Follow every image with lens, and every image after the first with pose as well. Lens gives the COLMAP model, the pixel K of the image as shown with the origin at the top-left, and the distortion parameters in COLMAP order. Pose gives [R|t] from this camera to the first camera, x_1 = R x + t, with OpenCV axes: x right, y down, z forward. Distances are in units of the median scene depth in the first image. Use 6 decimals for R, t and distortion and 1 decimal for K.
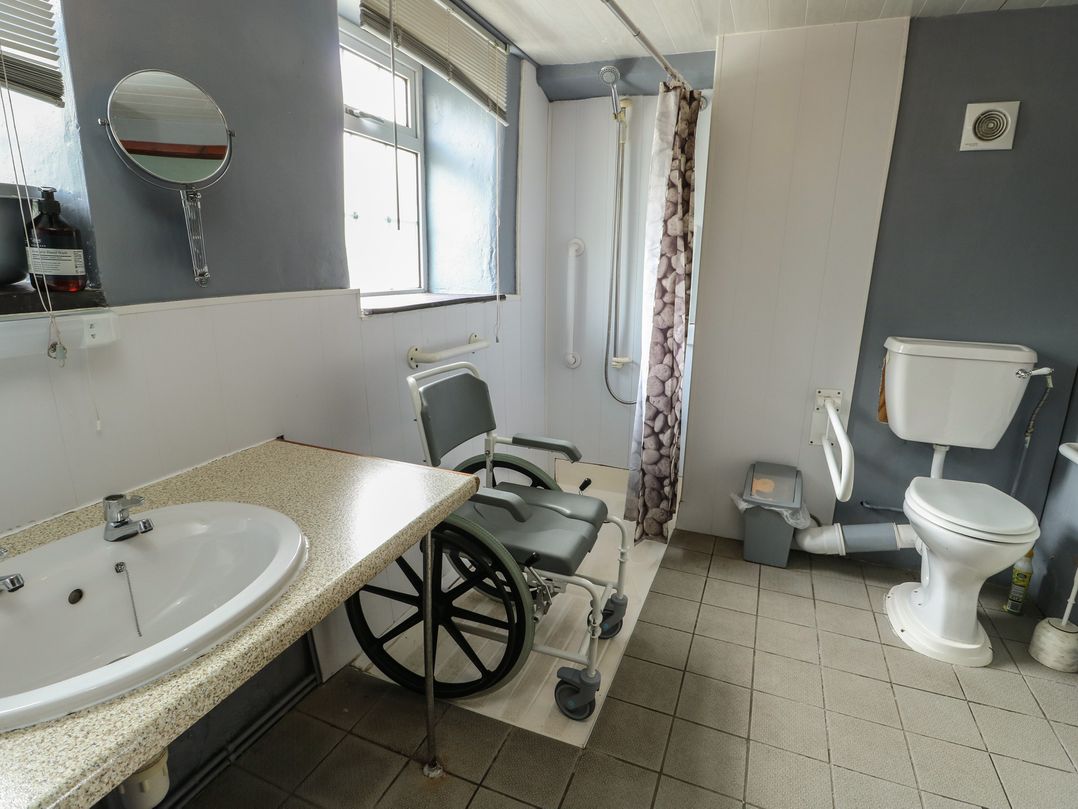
lens RADIAL K [[566.1, 0, 542.8], [0, 566.1, 404.8], [0, 0, 1]] dist [0.000842, -0.011543]
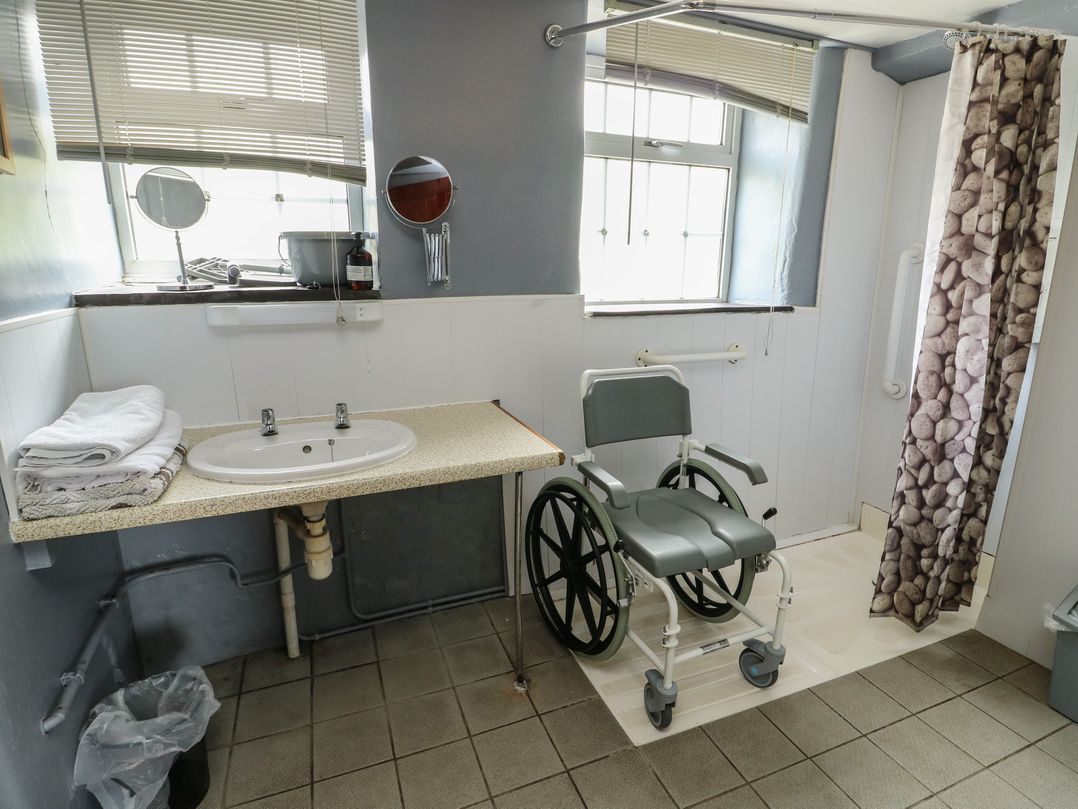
lens RADIAL K [[566.1, 0, 542.8], [0, 566.1, 404.8], [0, 0, 1]] dist [0.000842, -0.011543]
pose [[0.690768, 0.151757, -0.706972, 0.391093], [-0.168238, 0.984626, 0.046976, -0.010861], [0.703232, 0.086490, 0.705680, 0.076677]]
